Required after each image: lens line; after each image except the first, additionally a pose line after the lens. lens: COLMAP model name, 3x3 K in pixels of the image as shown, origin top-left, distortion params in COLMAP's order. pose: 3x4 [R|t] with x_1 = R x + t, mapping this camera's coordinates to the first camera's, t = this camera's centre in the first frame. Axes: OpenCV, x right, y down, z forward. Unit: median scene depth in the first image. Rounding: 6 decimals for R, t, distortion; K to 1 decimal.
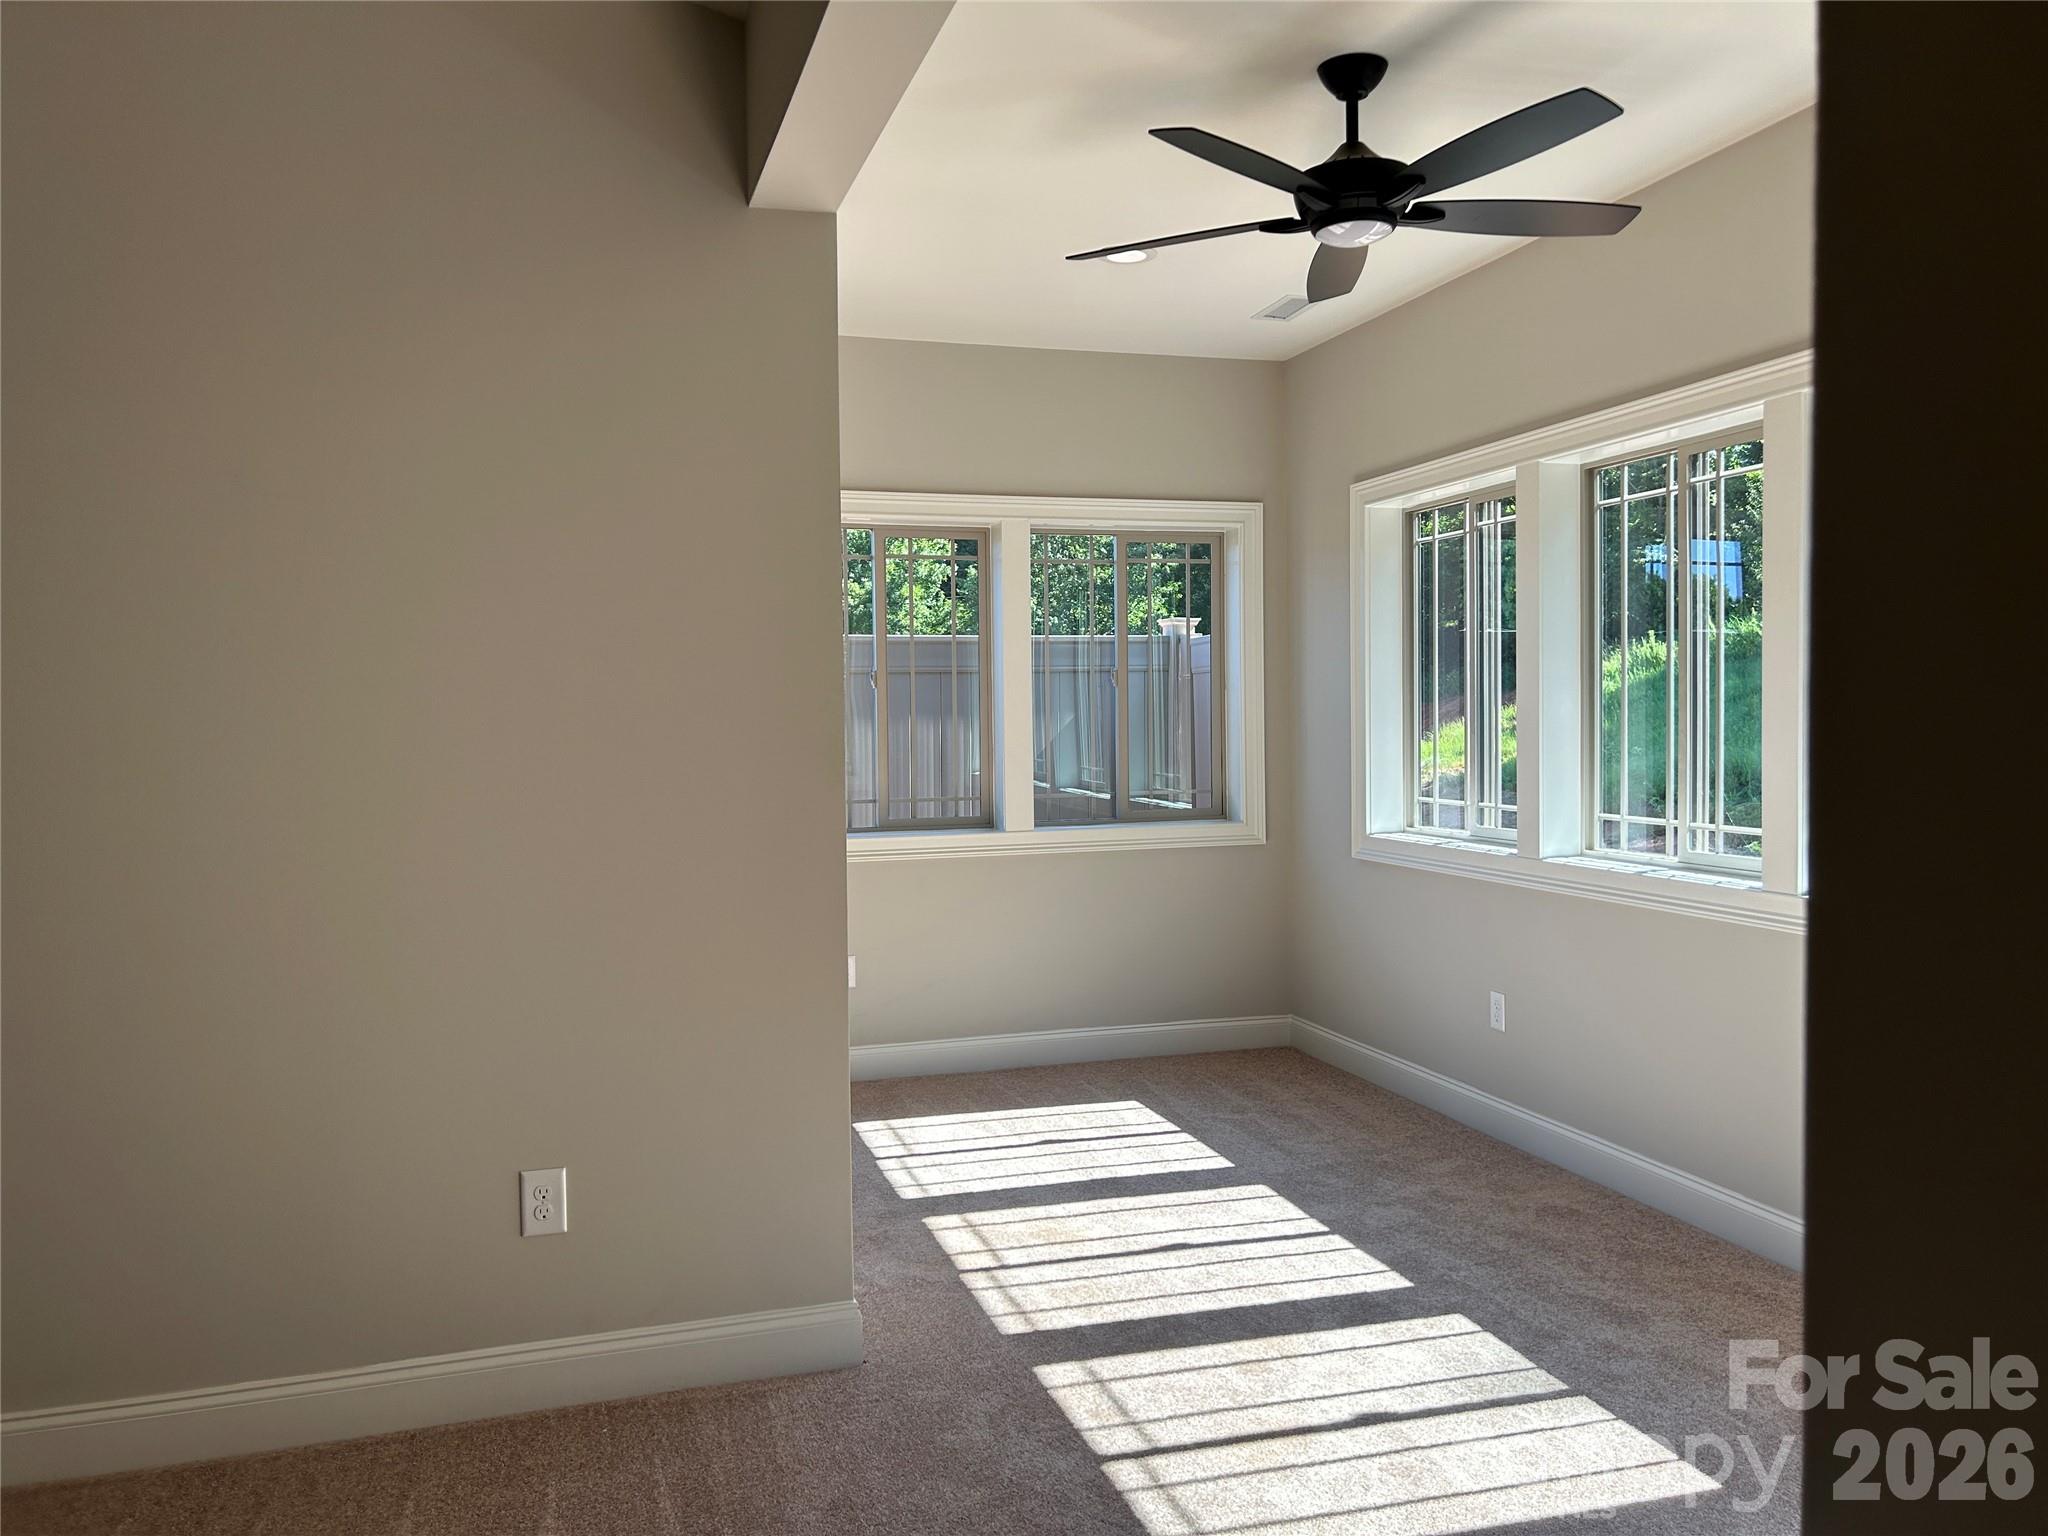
lens RADIAL K [[1535.7, 0, 1021.4], [0, 1535.7, 768.7], [0, 0, 1]] dist [0.037375, -0.019663]
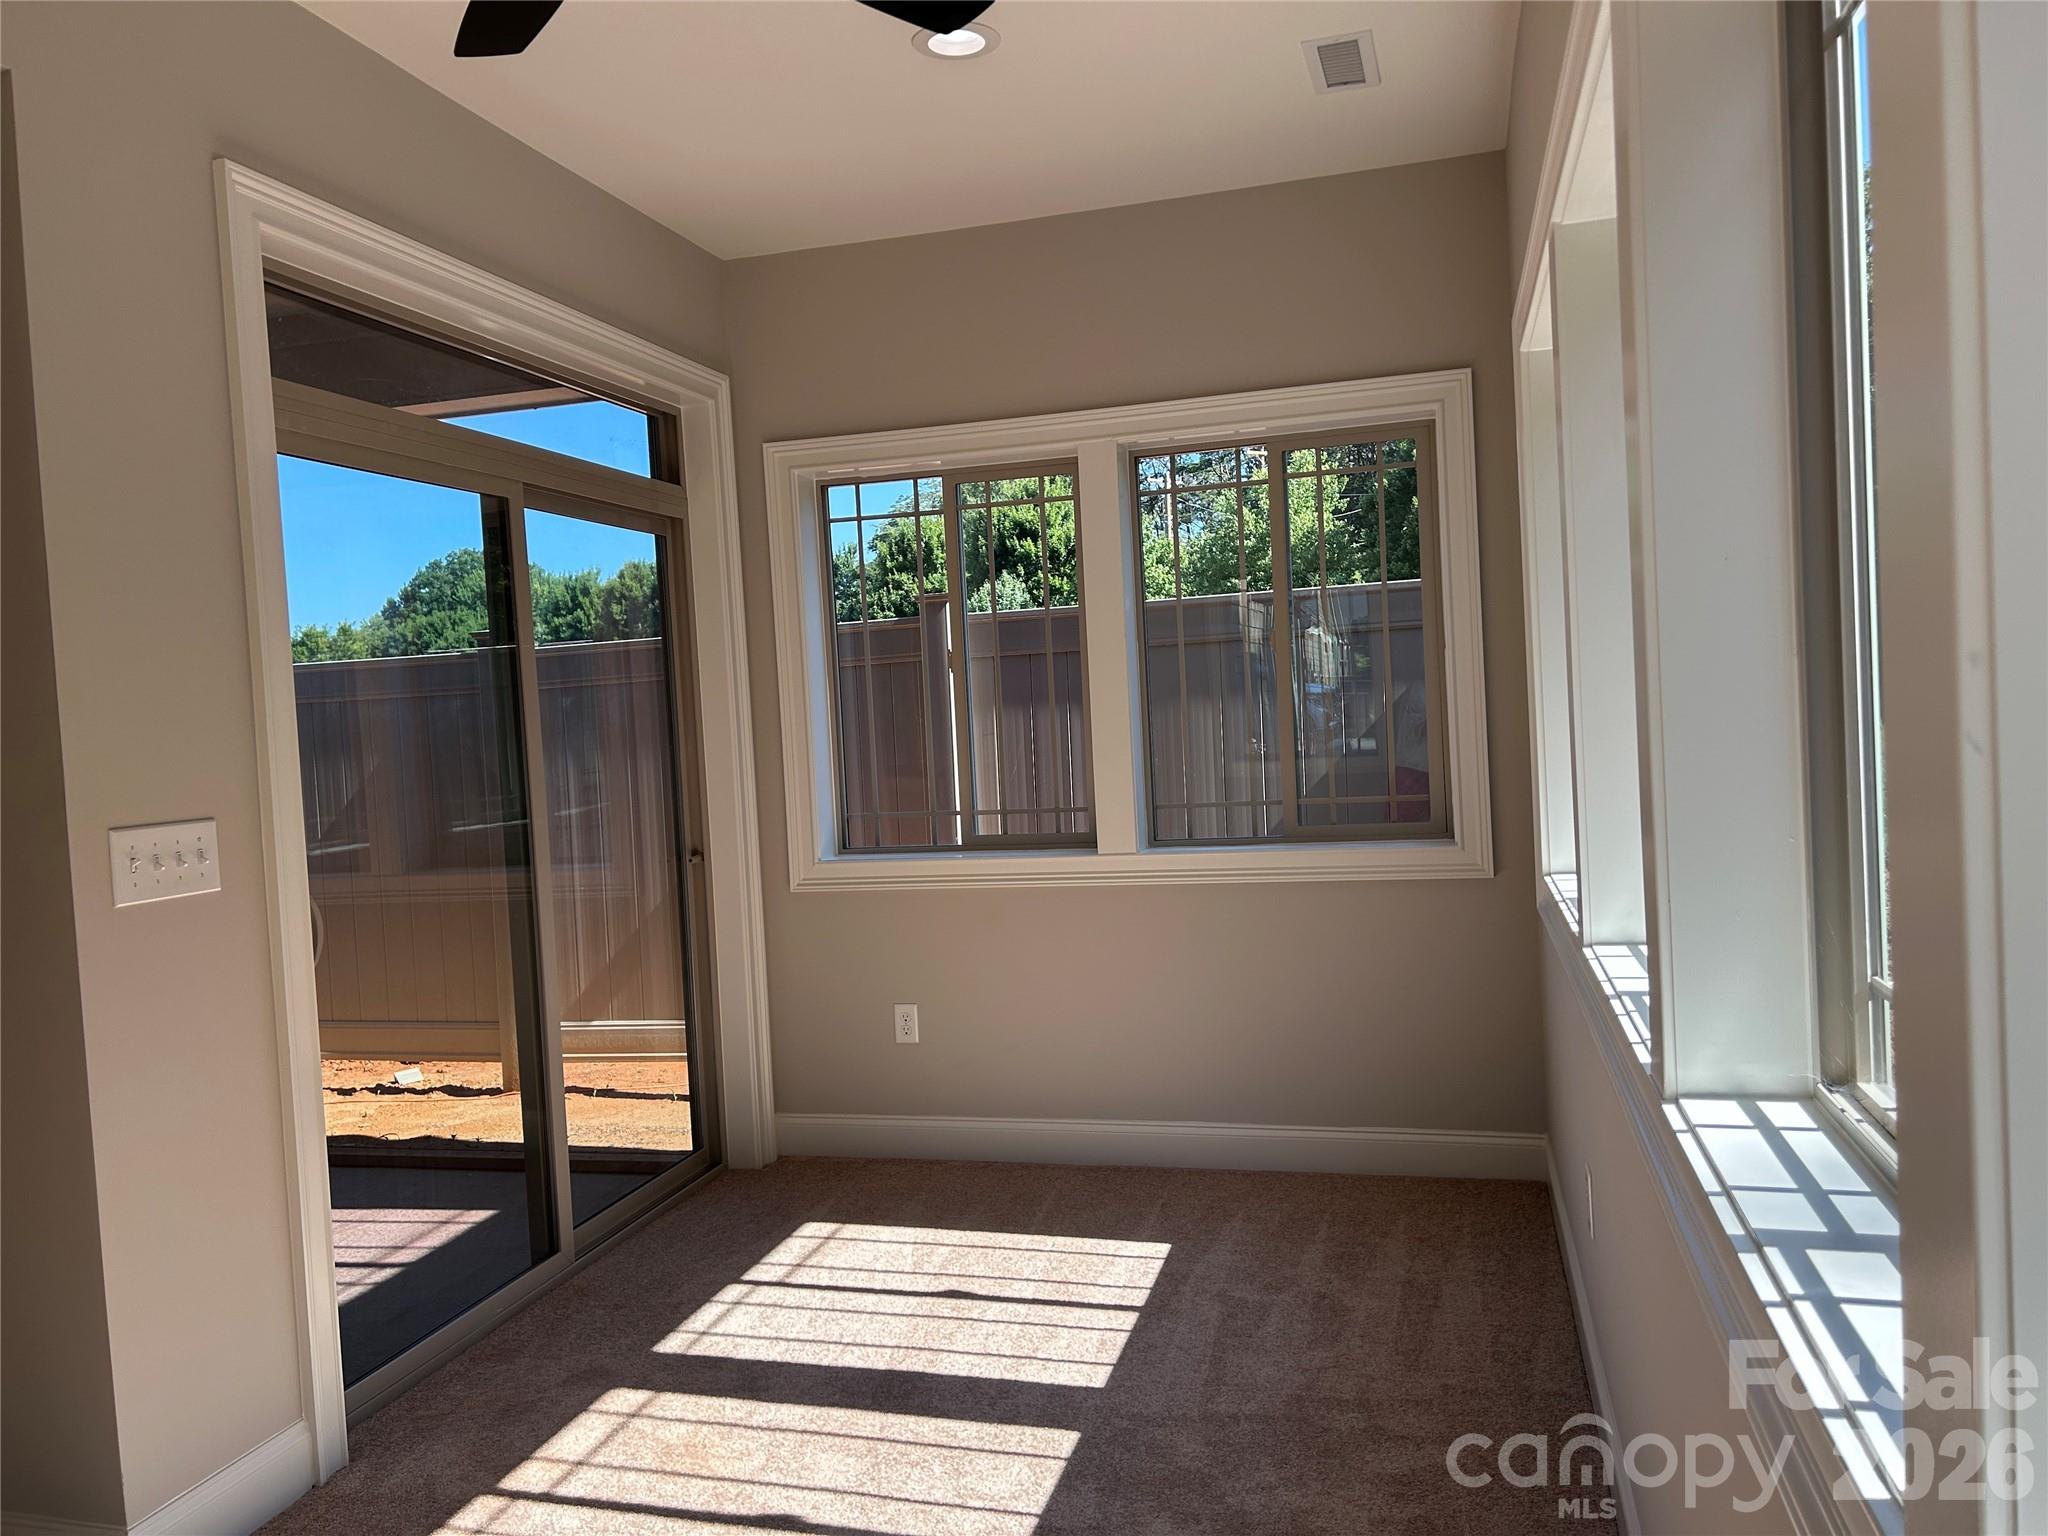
lens RADIAL K [[1535.7, 0, 1021.0], [0, 1535.7, 760.1], [0, 0, 1]] dist [0.037375, -0.019663]
pose [[0.845301, -0.016754, -0.534028, 0.444257], [0.018326, 0.999829, -0.002360, -0.005220], [0.533976, -0.007791, 0.845464, 0.417550]]
